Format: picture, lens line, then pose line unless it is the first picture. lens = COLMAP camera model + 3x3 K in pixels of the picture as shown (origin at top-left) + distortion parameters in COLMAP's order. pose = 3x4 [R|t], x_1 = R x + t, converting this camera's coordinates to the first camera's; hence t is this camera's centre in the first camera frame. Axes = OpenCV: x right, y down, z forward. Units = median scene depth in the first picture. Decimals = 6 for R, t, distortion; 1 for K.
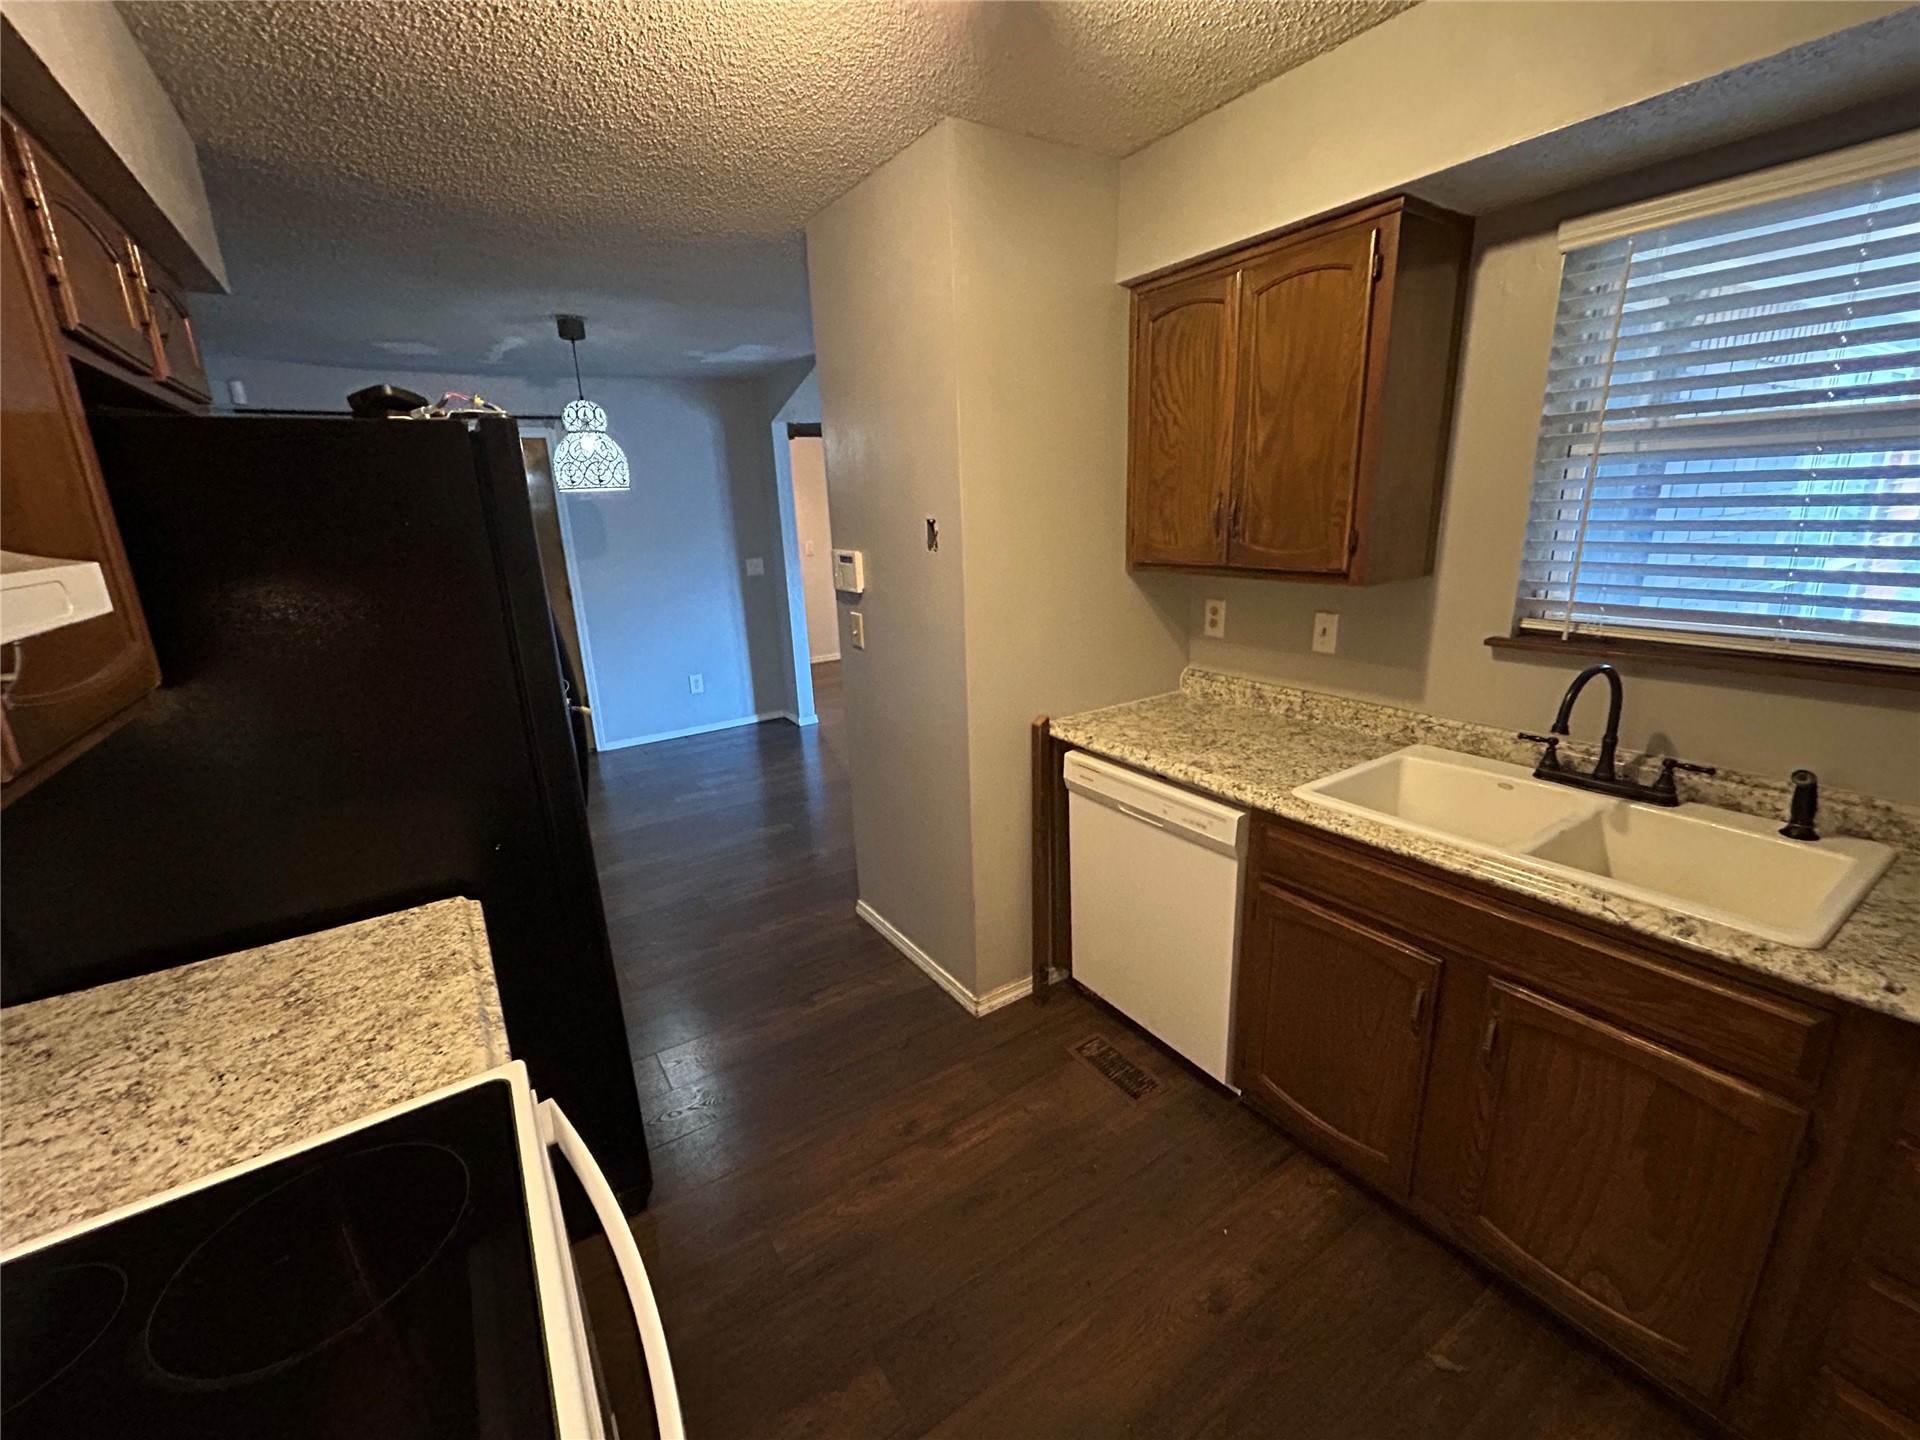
lens RADIAL K [[783.8, 0, 965.7], [0, 783.8, 717.1], [0, 0, 1]] dist [-0.002828, 0.001052]
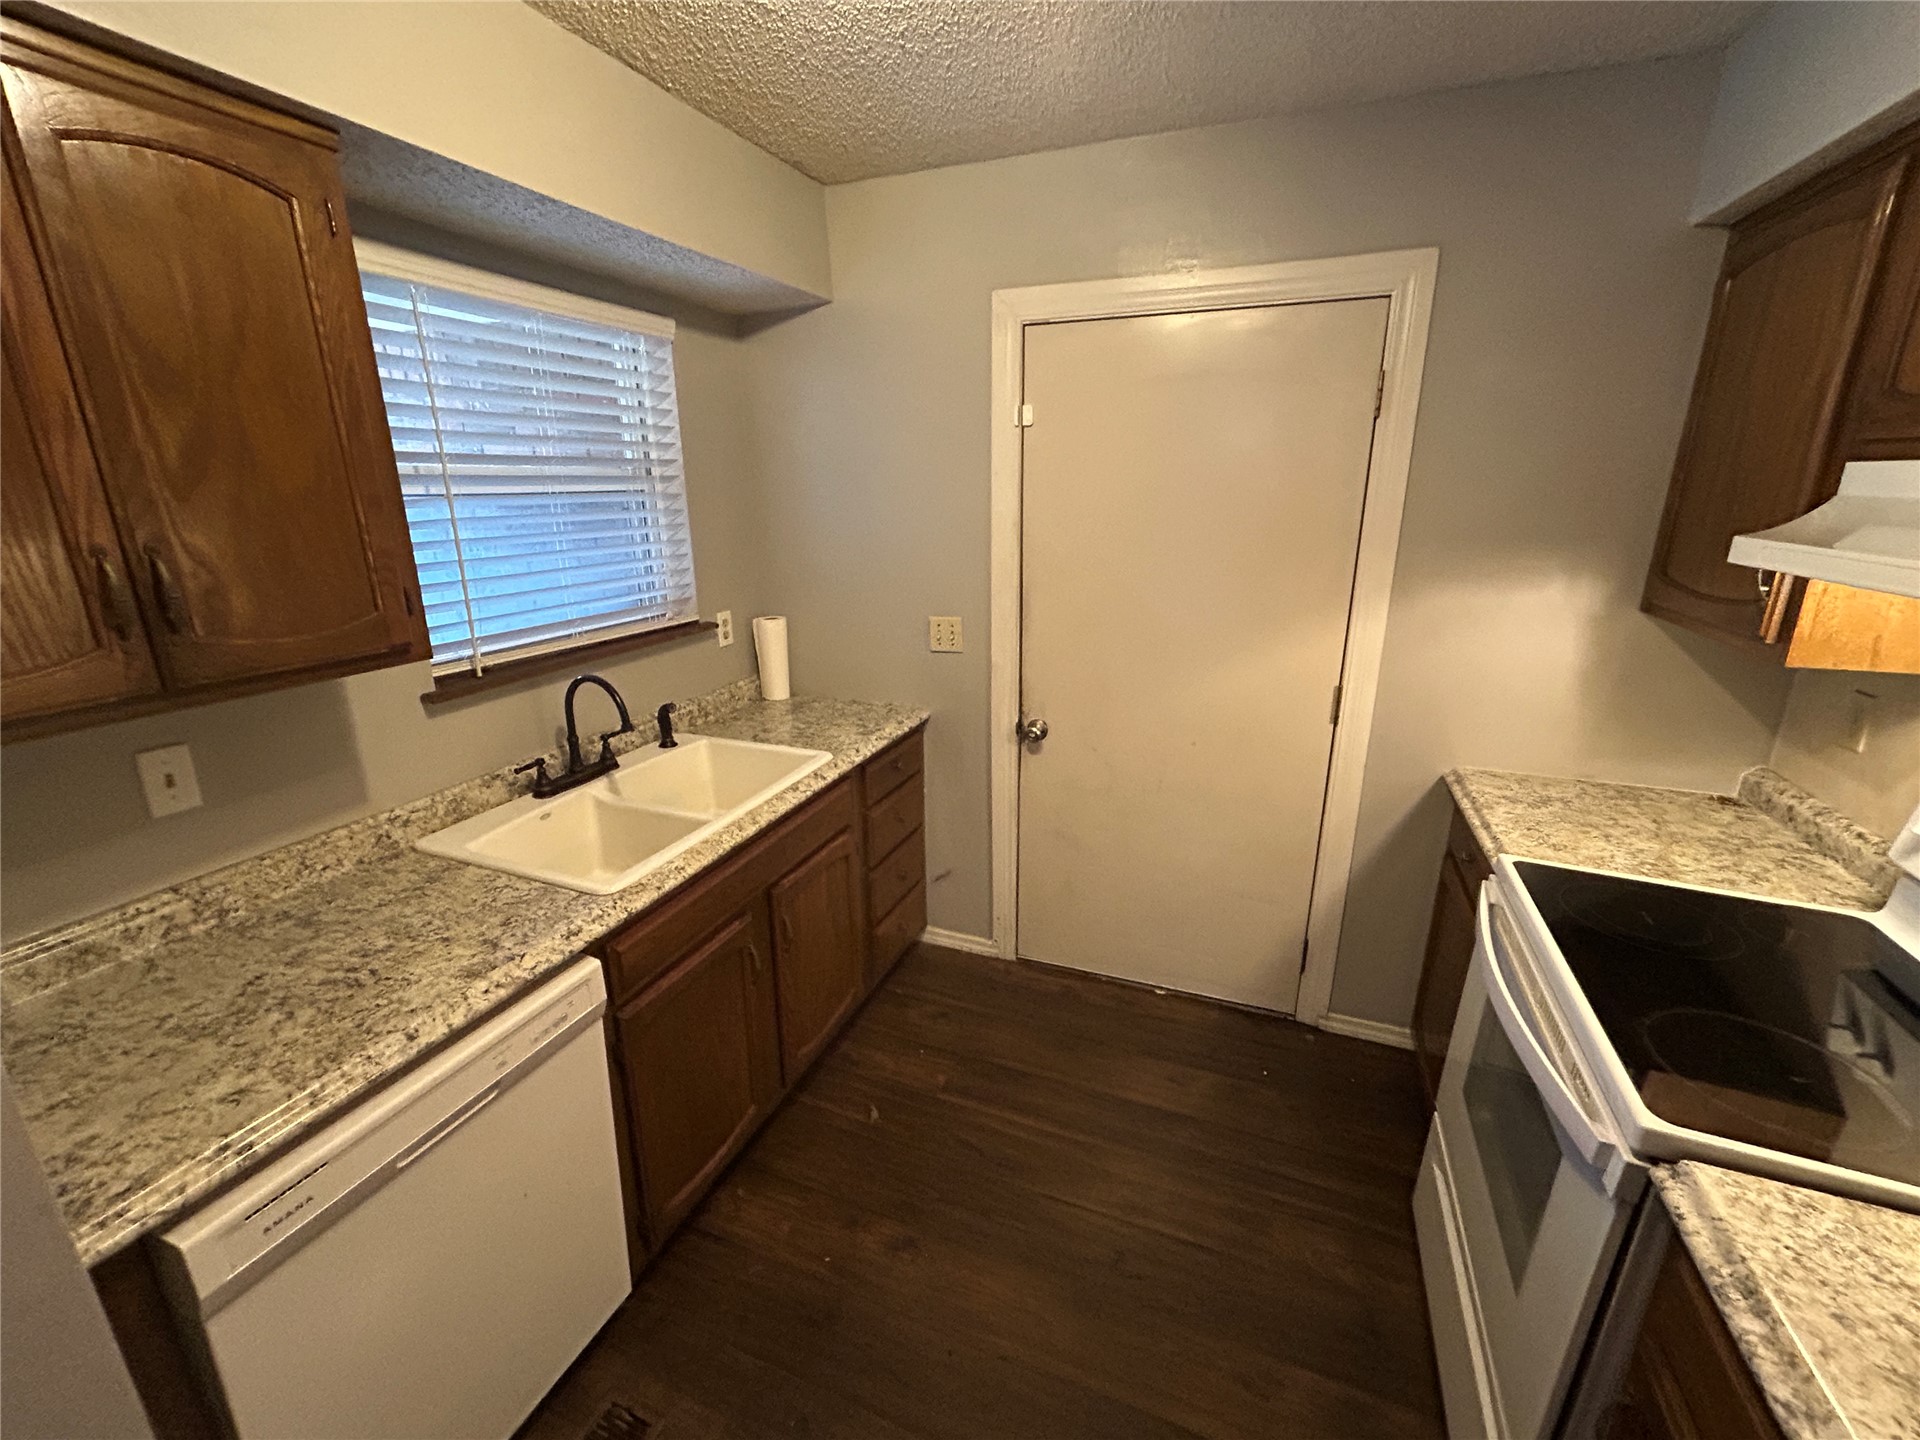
lens RADIAL K [[783.8, 0, 958.8], [0, 783.8, 719.7], [0, 0, 1]] dist [-0.002828, 0.001052]
pose [[-0.551067, -0.202825, 0.809436, -0.388962], [0.245215, 0.887823, 0.389411, -0.274593], [-0.797618, 0.413077, -0.439514, 0.915797]]
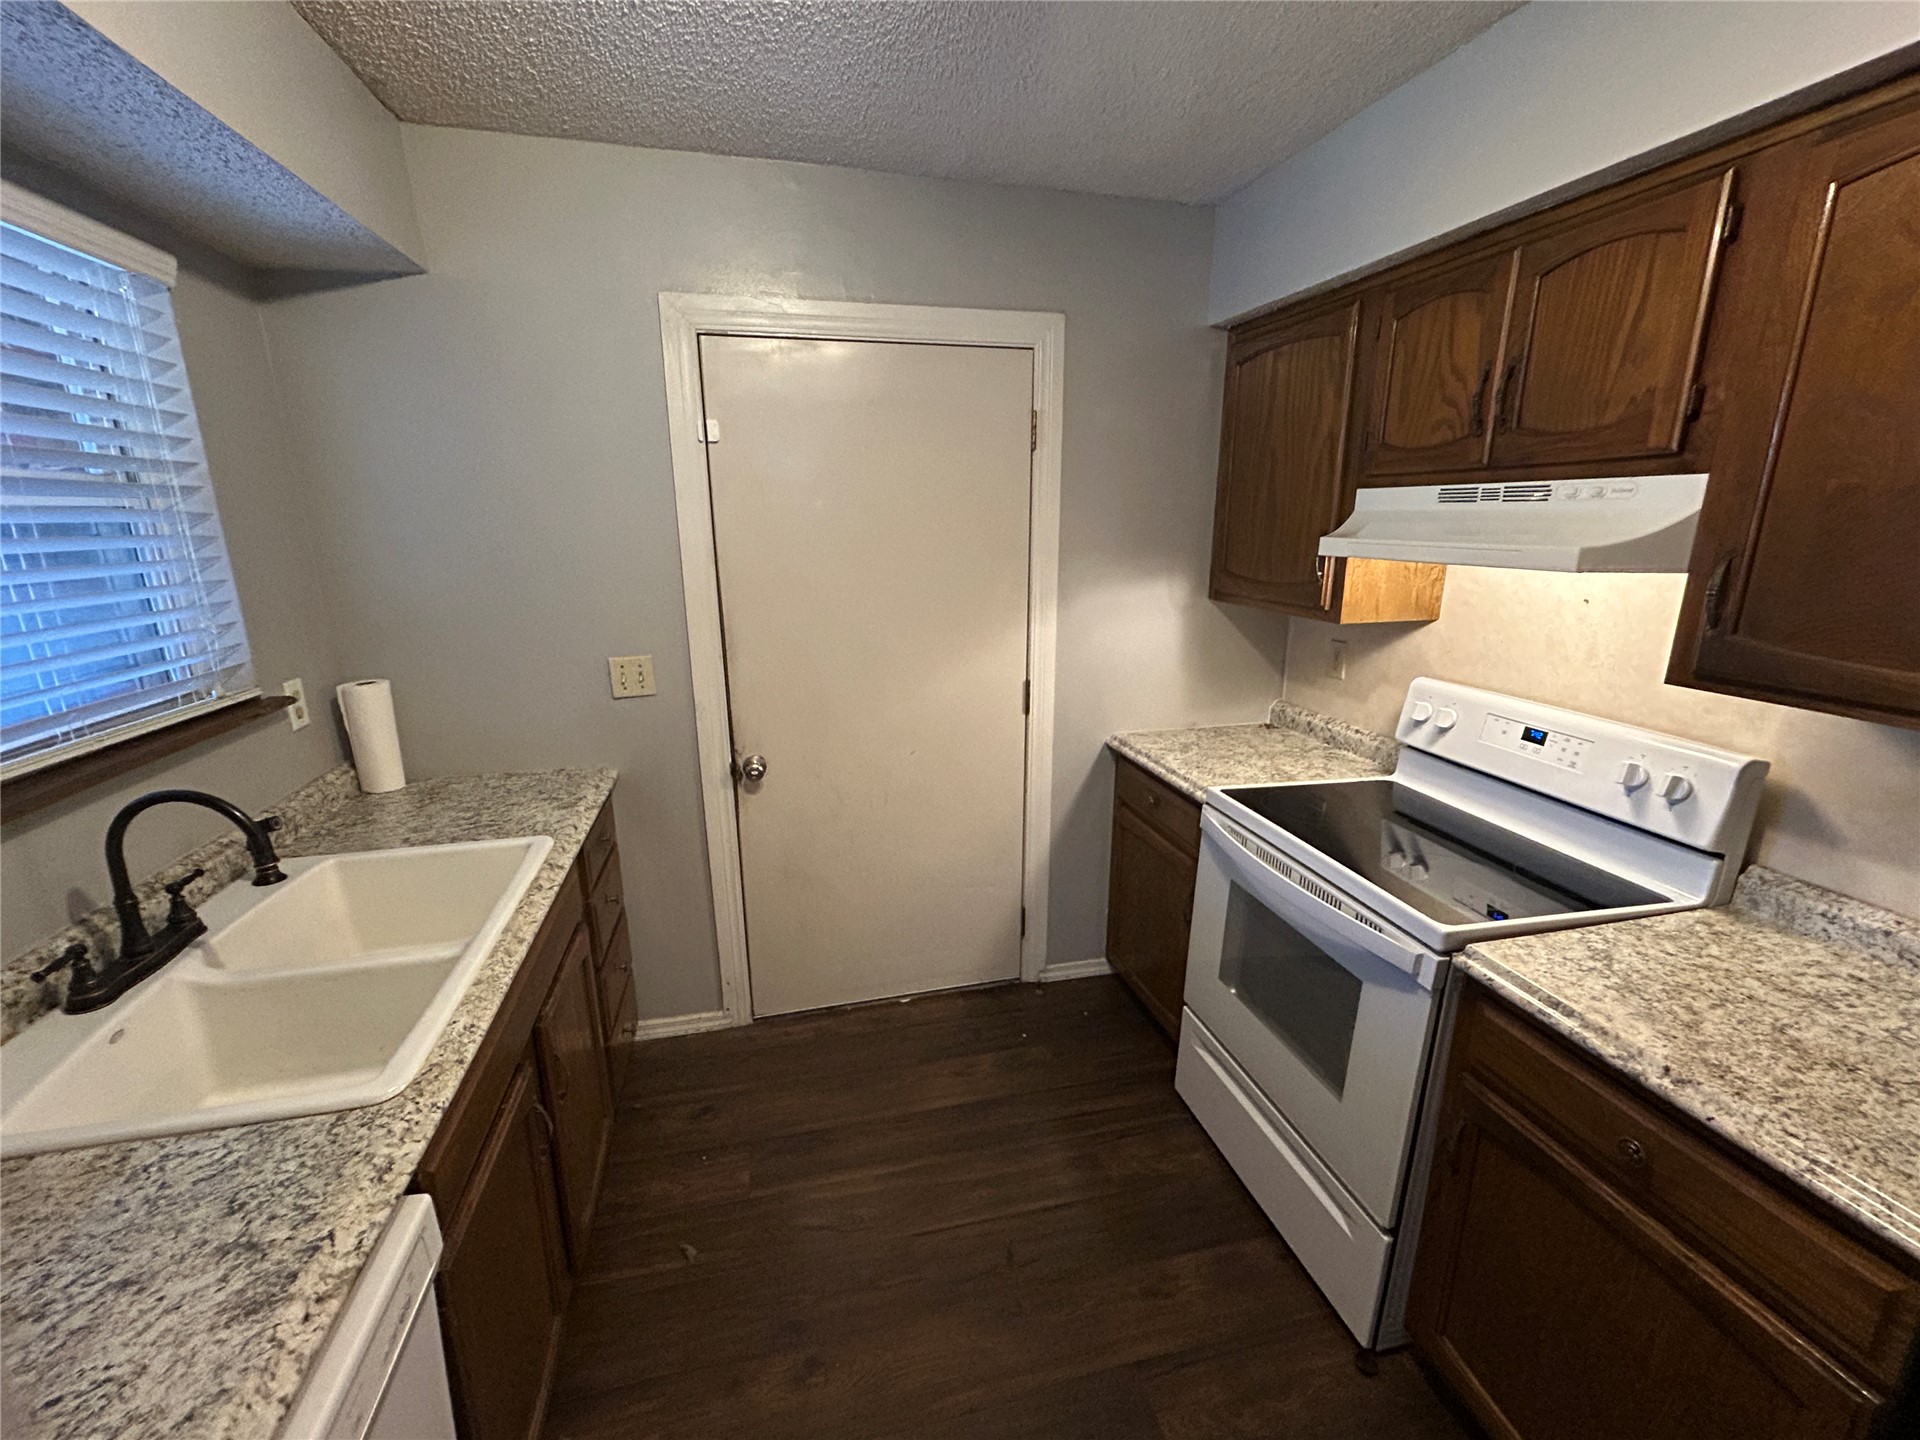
lens RADIAL K [[783.8, 0, 941.2], [0, 783.8, 722.7], [0, 0, 1]] dist [-0.002828, 0.001052]
pose [[-0.930231, -0.052994, 0.363128, -0.114129], [0.132637, 0.874073, 0.467338, -0.309068], [-0.342166, 0.482896, -0.806061, 1.092587]]
